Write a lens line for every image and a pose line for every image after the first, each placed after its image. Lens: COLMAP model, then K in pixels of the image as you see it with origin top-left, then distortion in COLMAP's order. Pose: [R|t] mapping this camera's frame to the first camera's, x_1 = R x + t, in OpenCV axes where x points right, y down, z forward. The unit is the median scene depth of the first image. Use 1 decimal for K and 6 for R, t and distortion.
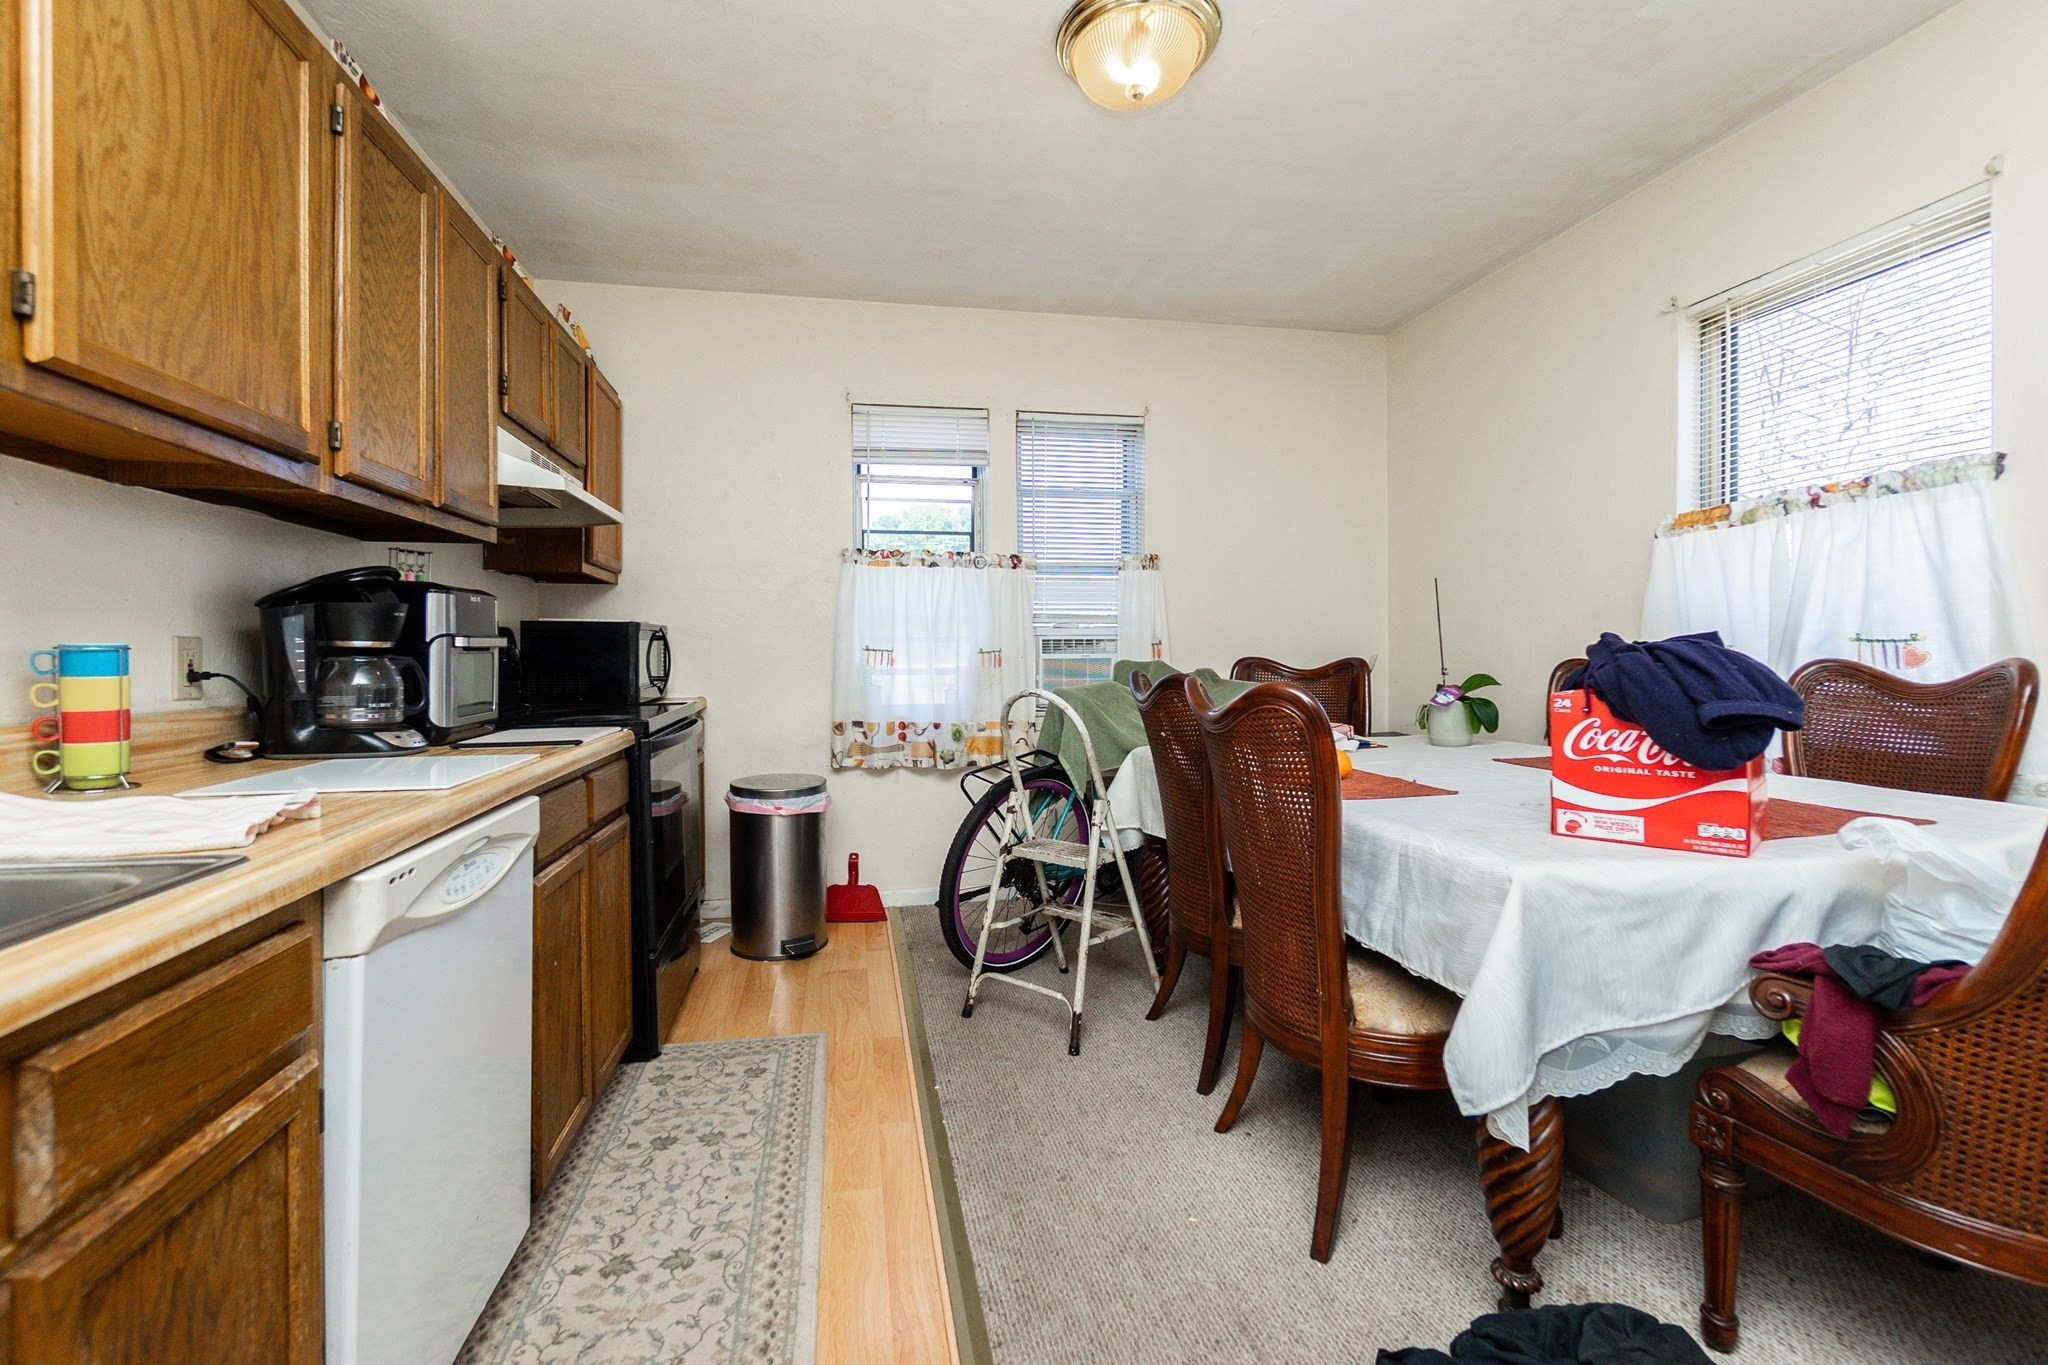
lens RADIAL K [[884.1, 0, 1007.6], [0, 884.1, 661.3], [0, 0, 1]] dist [-0.008901, 0.001736]
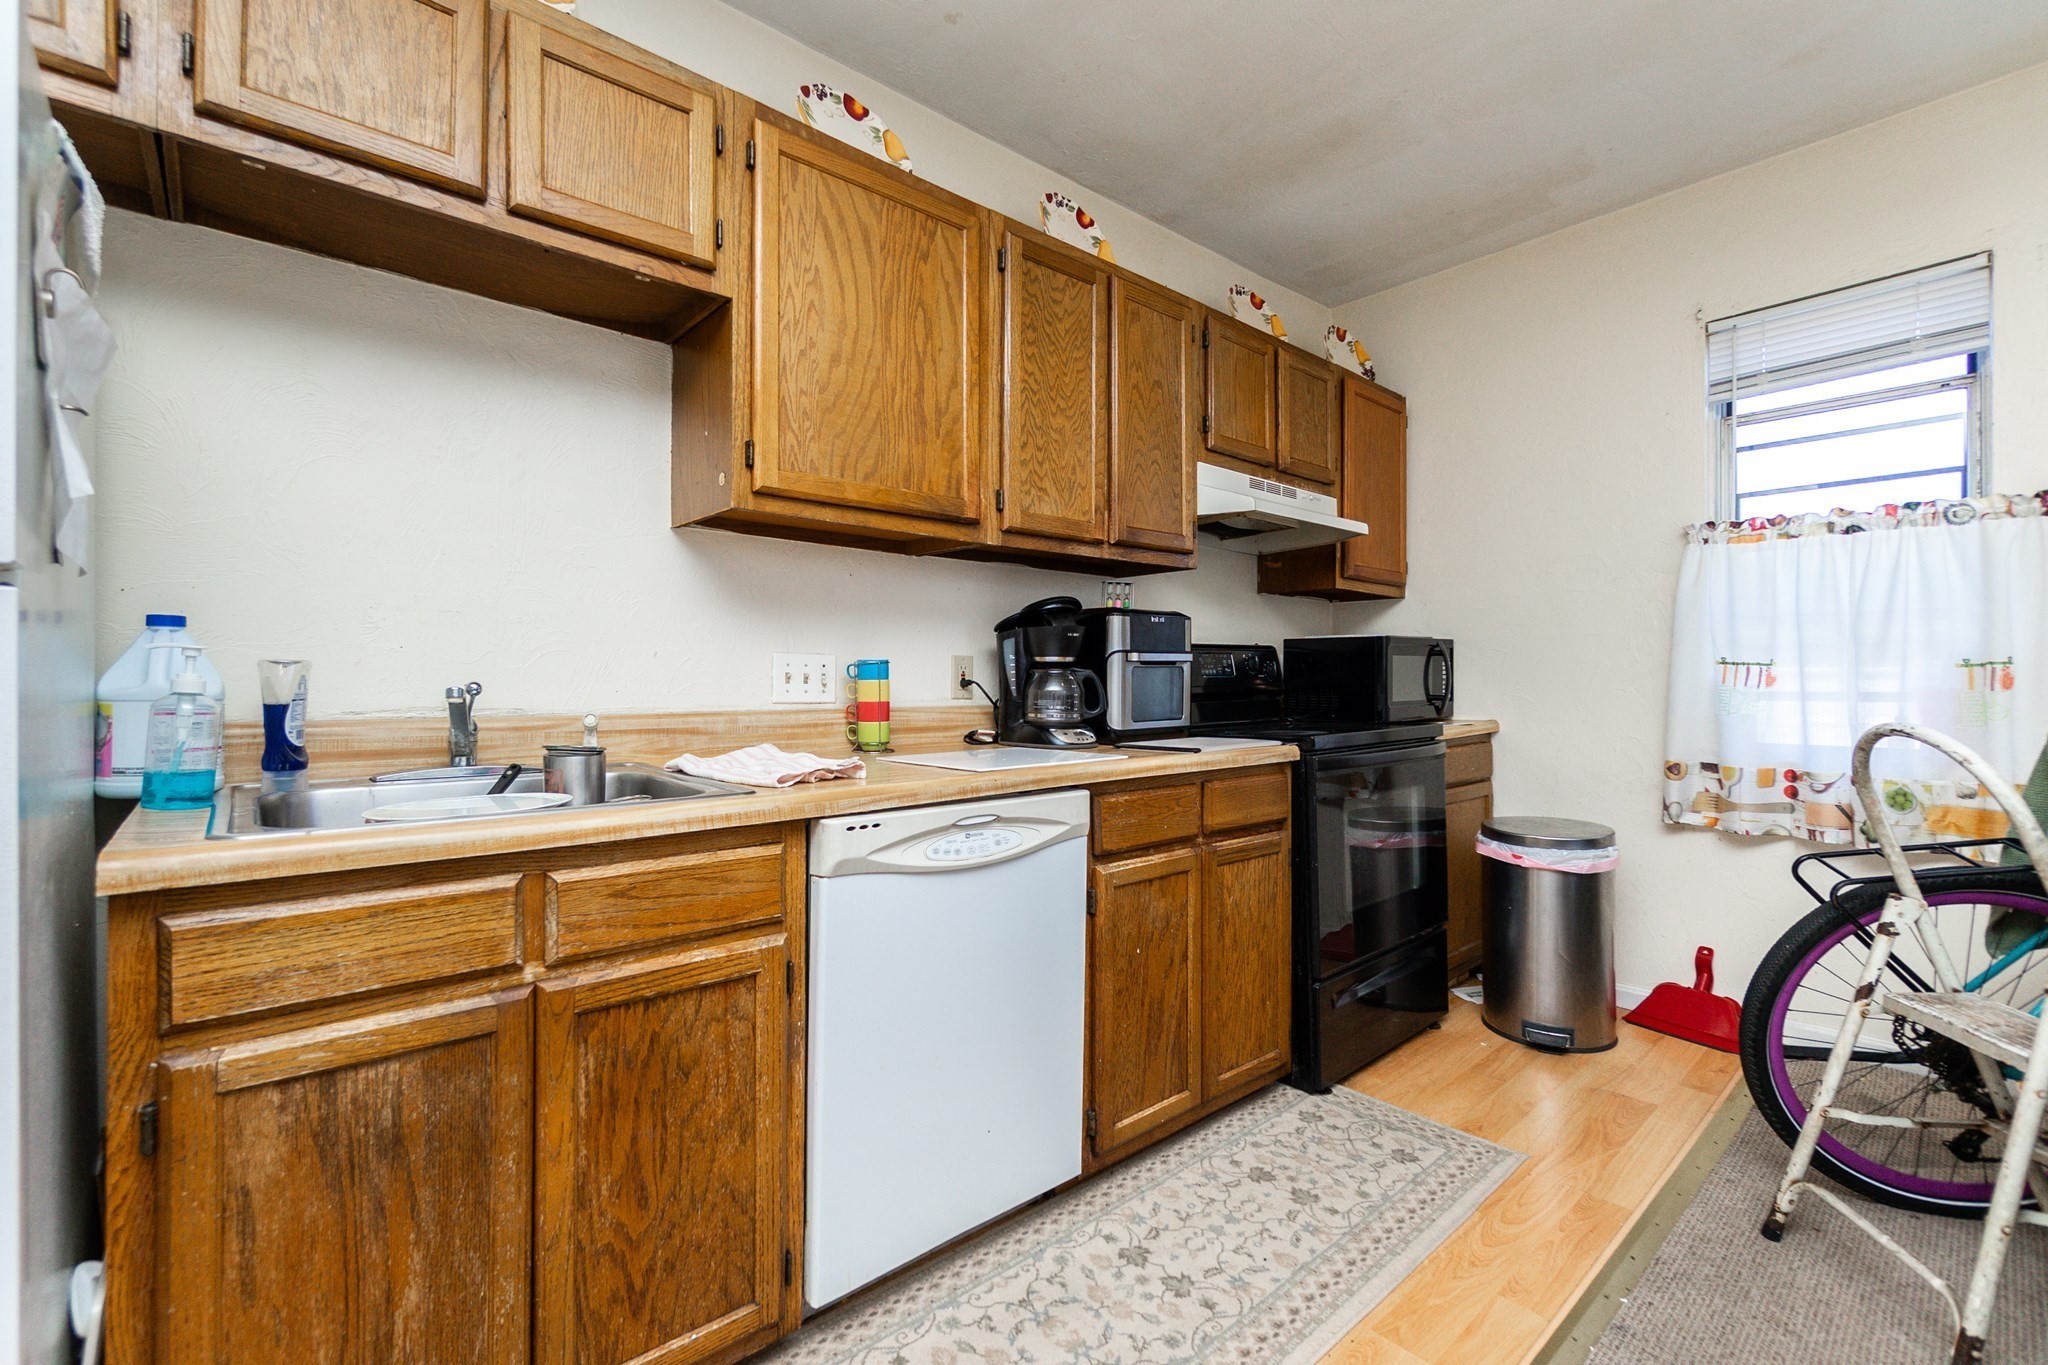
lens RADIAL K [[884.1, 0, 1005.3], [0, 884.1, 679.4], [0, 0, 1]] dist [-0.008901, 0.001736]
pose [[0.495071, 0.000727, -0.868852, 0.340327], [-0.008497, 0.999956, -0.004005, 0.015190], [0.868811, 0.009366, 0.495055, 0.312421]]
